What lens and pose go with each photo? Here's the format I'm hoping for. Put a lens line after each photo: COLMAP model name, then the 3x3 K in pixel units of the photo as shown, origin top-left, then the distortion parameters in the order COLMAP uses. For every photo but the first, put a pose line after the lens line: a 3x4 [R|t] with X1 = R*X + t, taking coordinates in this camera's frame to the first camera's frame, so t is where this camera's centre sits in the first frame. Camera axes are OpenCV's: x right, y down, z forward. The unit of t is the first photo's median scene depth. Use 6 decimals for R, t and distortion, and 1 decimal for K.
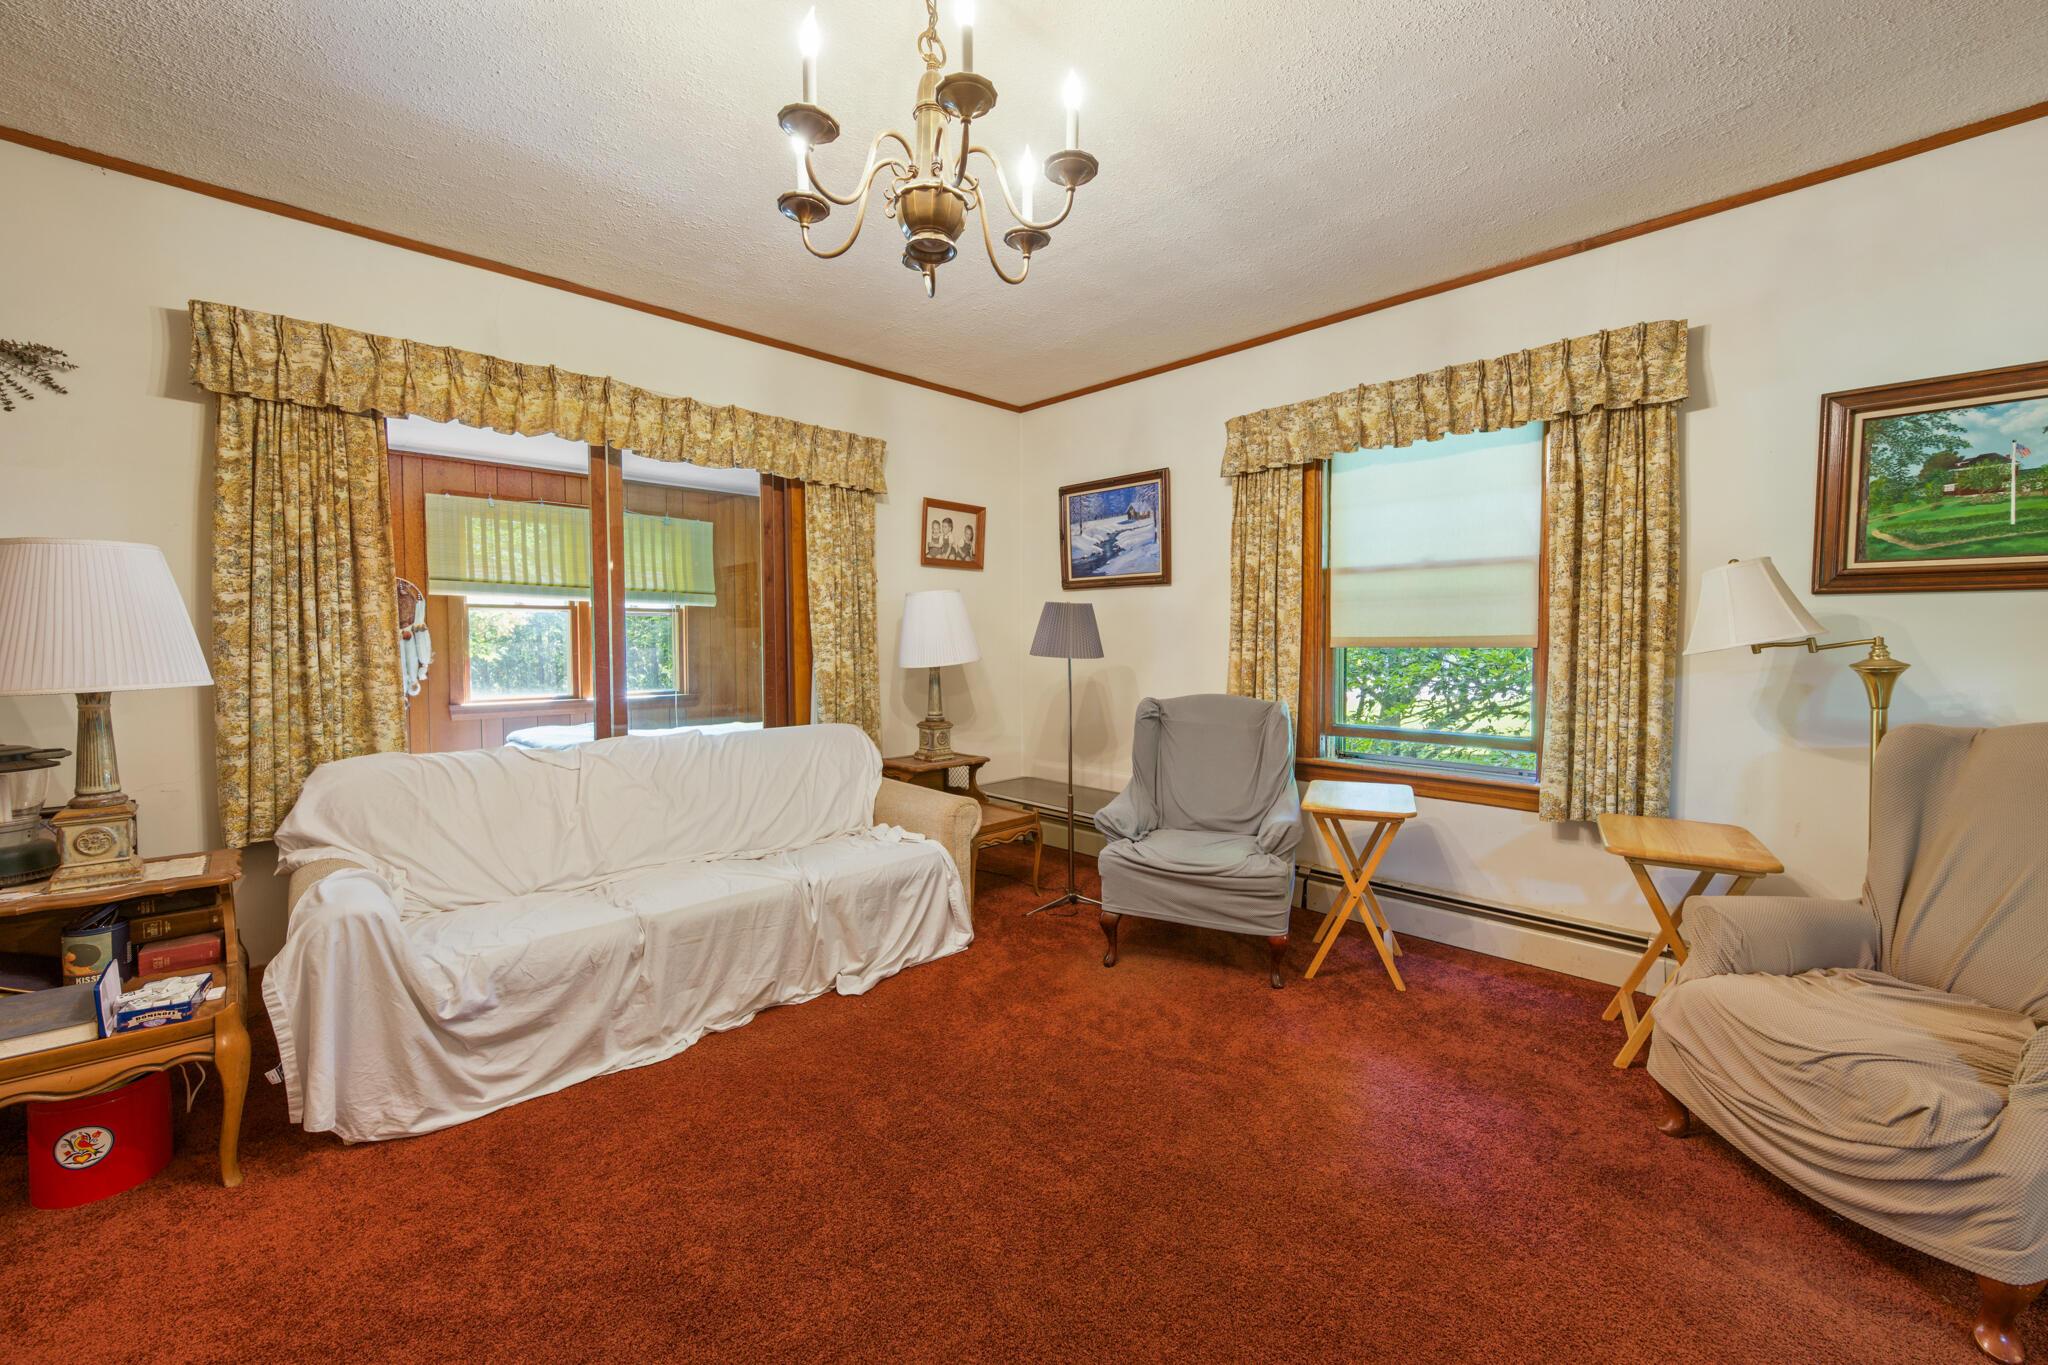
lens RADIAL K [[812.0, 0, 1026.4], [0, 812.0, 675.0], [0, 0, 1]] dist [-0.000750, 0.000279]
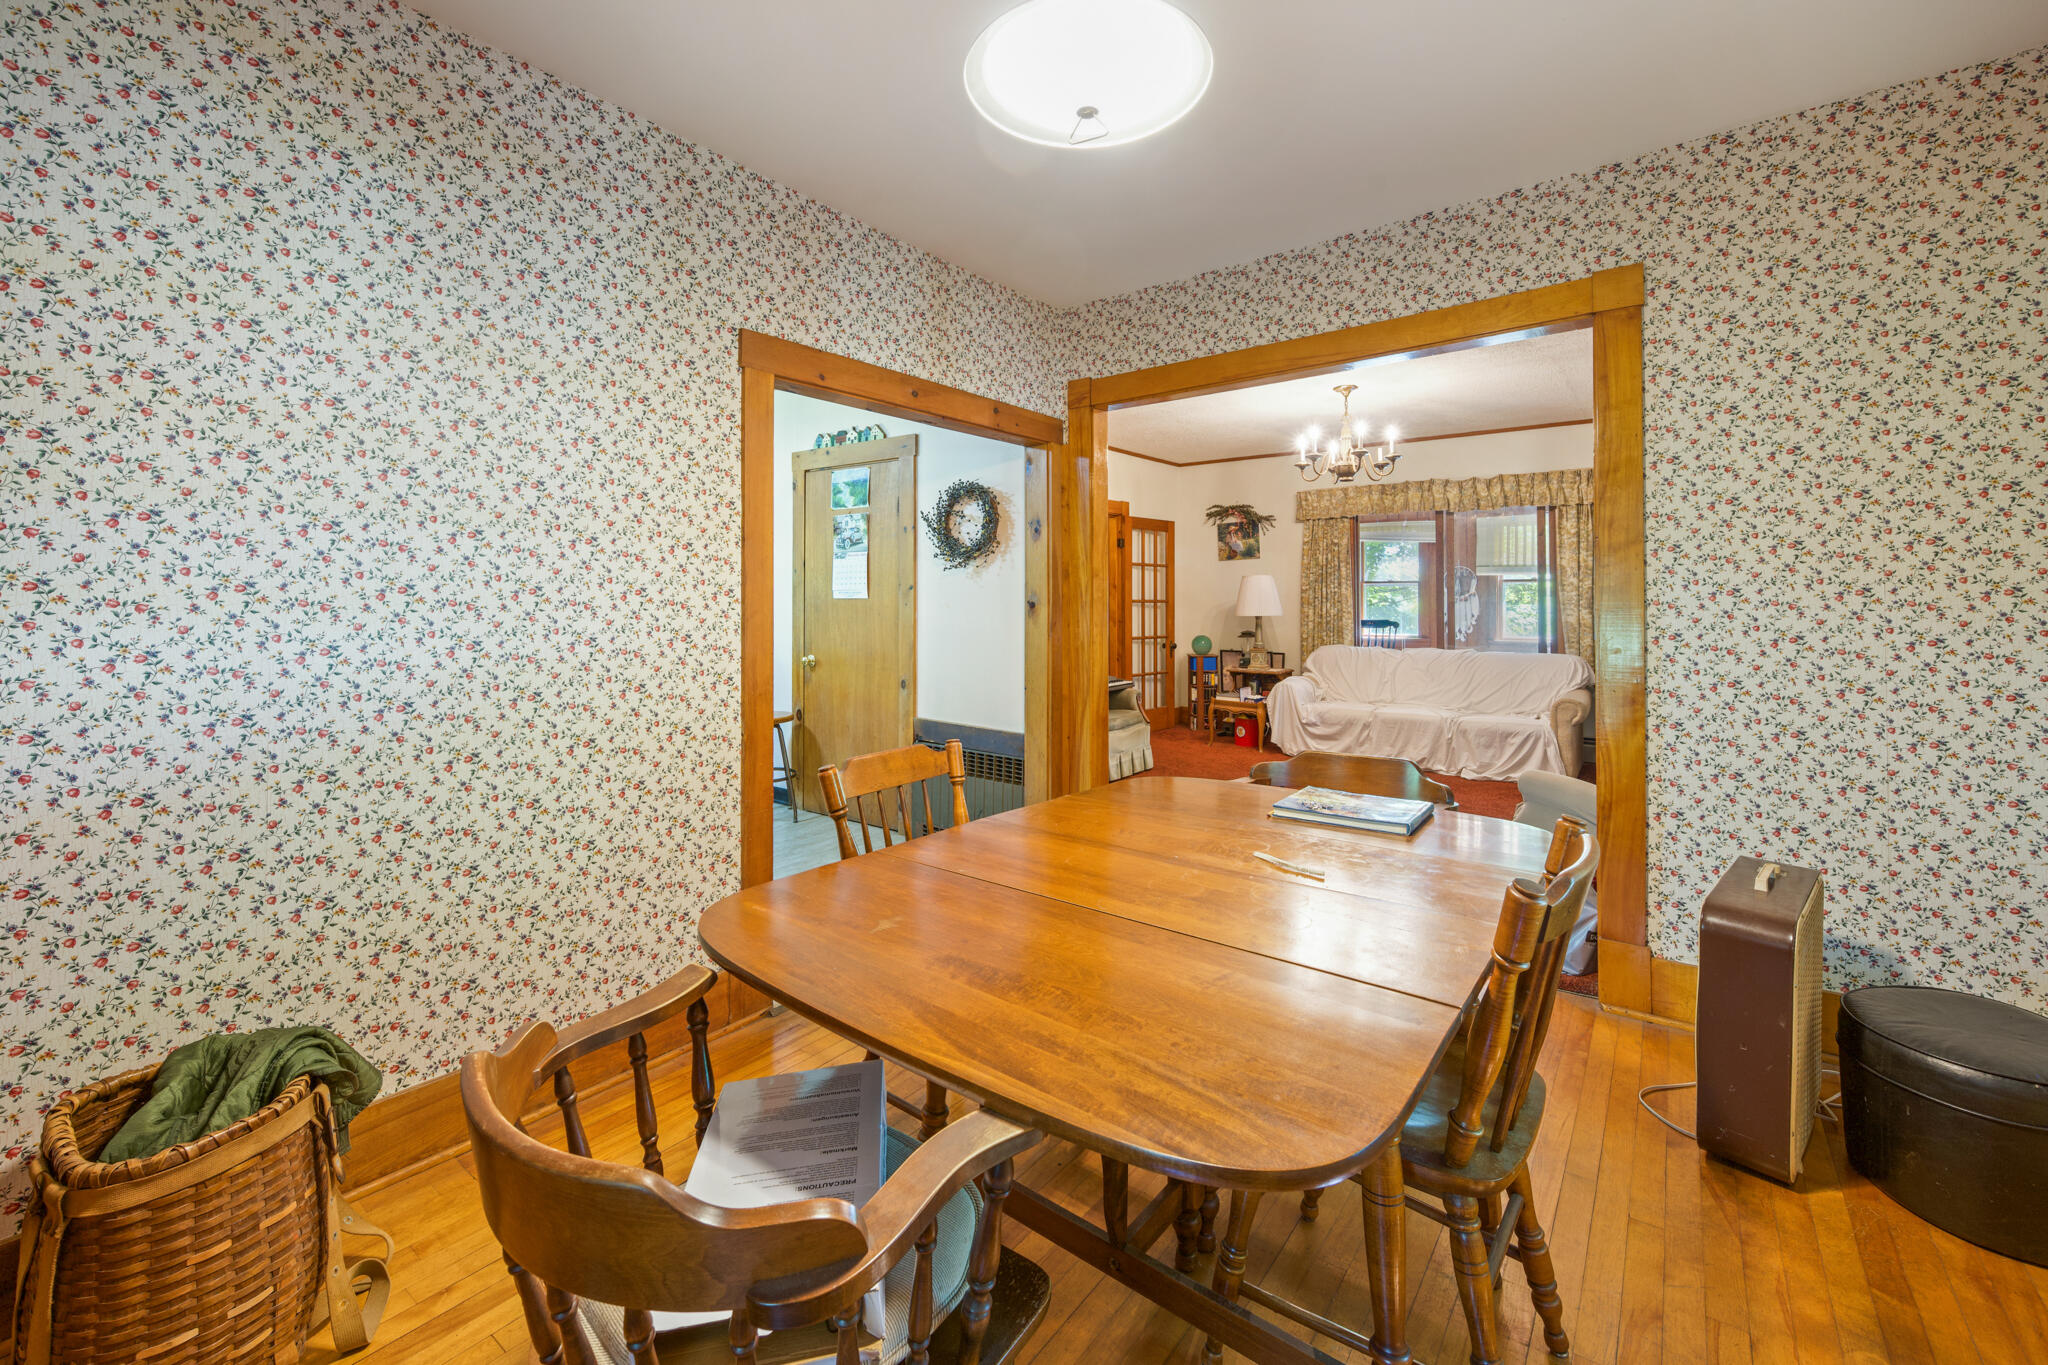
lens RADIAL K [[846.2, 0, 1013.7], [0, 846.2, 592.6], [0, 0, 1]] dist [0.003247, 0.000194]
pose [[0.133472, -0.008725, -0.991014, 1.572111], [-0.041520, 0.999034, -0.014387, 0.008647], [0.990182, 0.043067, 0.132981, -0.375760]]
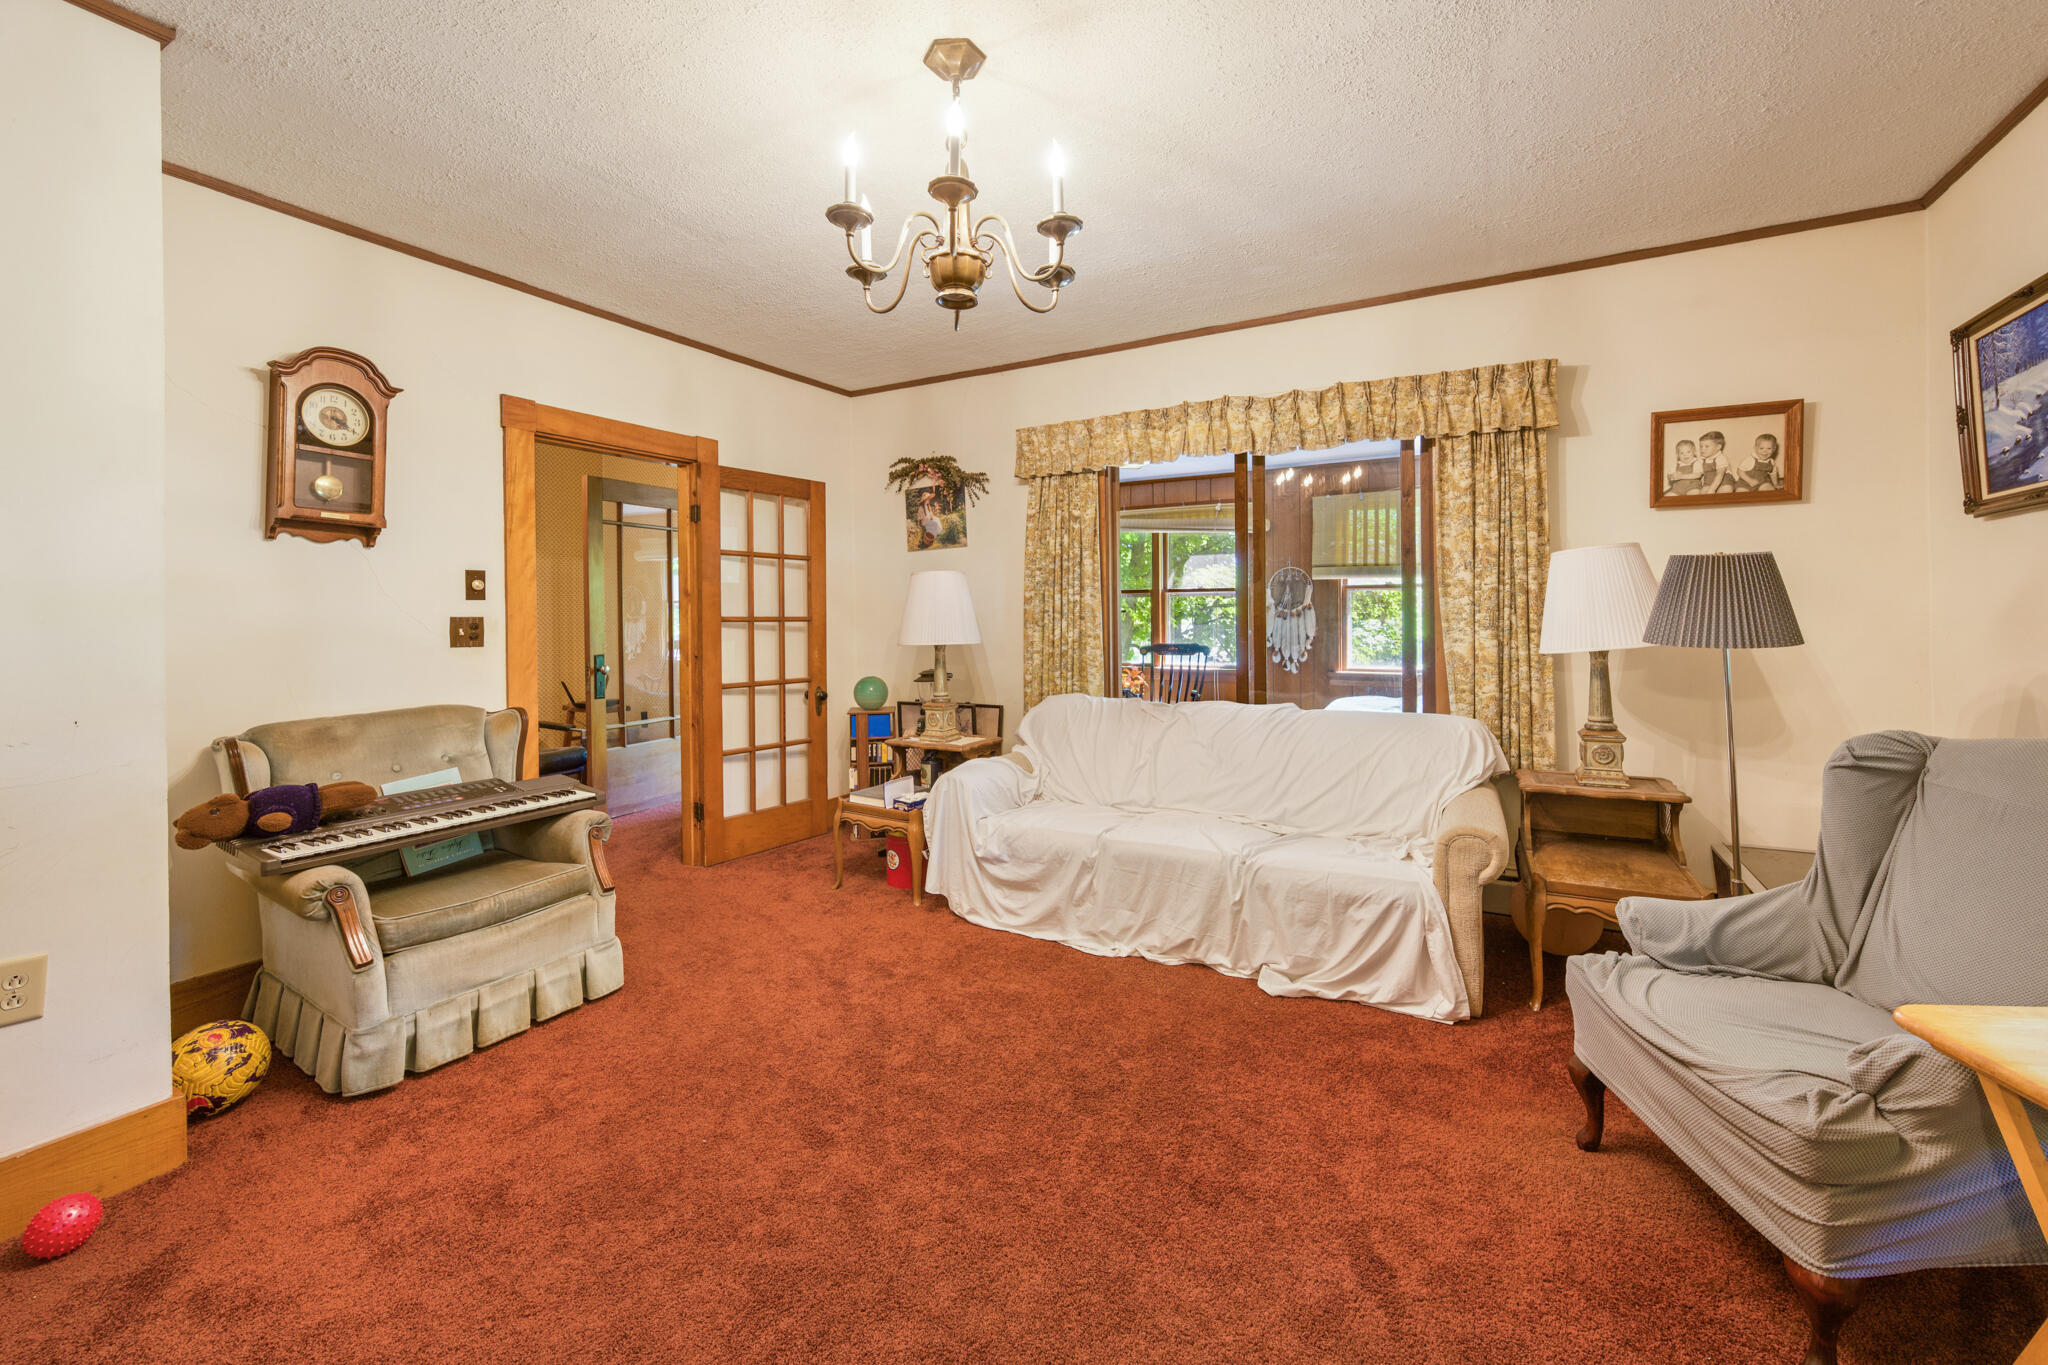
lens RADIAL K [[835.6, 0, 1027.6], [0, 835.6, 623.9], [0, 0, 1]] dist [-0.001691, -0.000118]
pose [[0.282378, 0.005010, -0.959290, 0.585398], [-0.034762, 0.999383, -0.005013, -0.019662], [0.958673, 0.034762, 0.282378, 0.401544]]
